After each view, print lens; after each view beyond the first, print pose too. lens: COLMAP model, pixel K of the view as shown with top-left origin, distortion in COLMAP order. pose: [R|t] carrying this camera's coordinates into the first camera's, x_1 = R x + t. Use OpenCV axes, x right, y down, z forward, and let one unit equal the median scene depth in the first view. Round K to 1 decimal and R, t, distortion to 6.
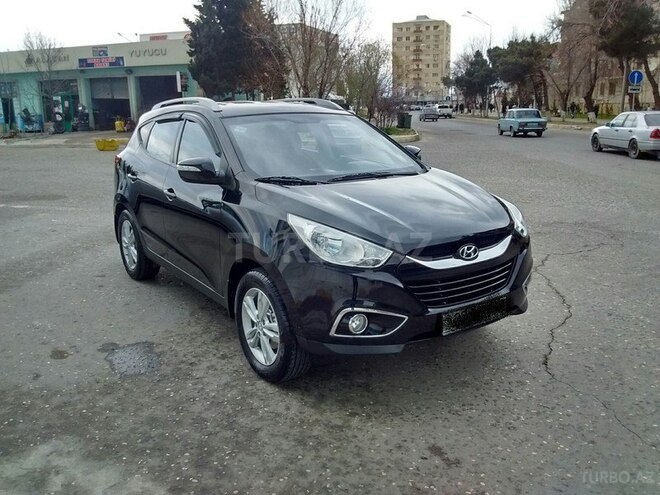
lens RADIAL K [[573.8, 0, 330.0], [0, 573.8, 247.5], [0, 0, 1]] dist [0.063890, -0.187724]
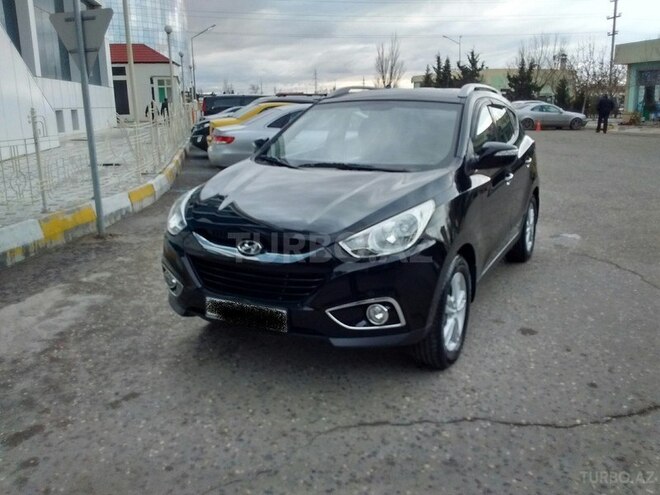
lens RADIAL K [[573.8, 0, 330.0], [0, 573.8, 247.5], [0, 0, 1]] dist [0.063890, -0.187724]
pose [[0.477086, 0.224460, -0.849710, 0.105536], [-0.207527, 0.968266, 0.139258, -0.014362], [0.854003, 0.109900, 0.508527, 0.059900]]
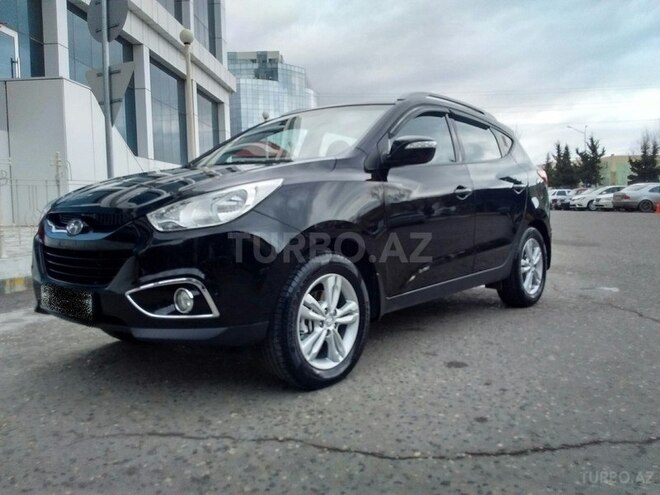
lens RADIAL K [[568.5, 0, 326.0], [0, 568.5, 248.6], [0, 0, 1]] dist [0.054999, -0.161521]
pose [[0.274858, 0.096784, -0.956601, 0.110581], [-0.218819, 0.975109, 0.035783, -0.006932], [0.936254, 0.199487, 0.289194, 0.105641]]
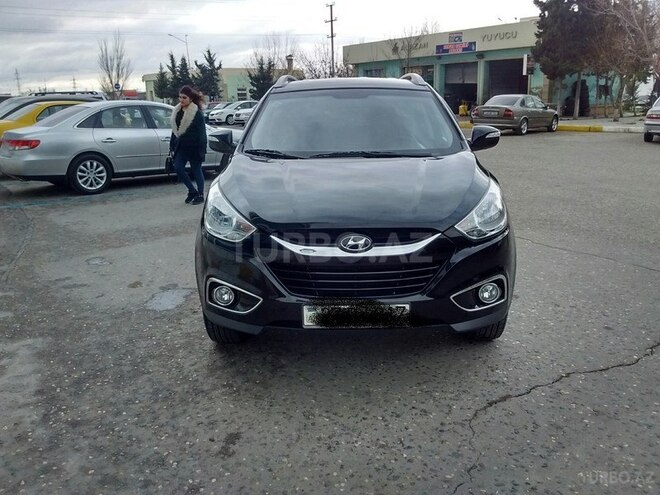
lens RADIAL K [[573.8, 0, 330.0], [0, 573.8, 247.5], [0, 0, 1]] dist [0.063890, -0.187724]
pose [[0.813294, 0.145039, -0.563486, 0.066693], [-0.131512, 0.989194, 0.064800, -0.003516], [0.566796, 0.021404, 0.823580, 0.024890]]
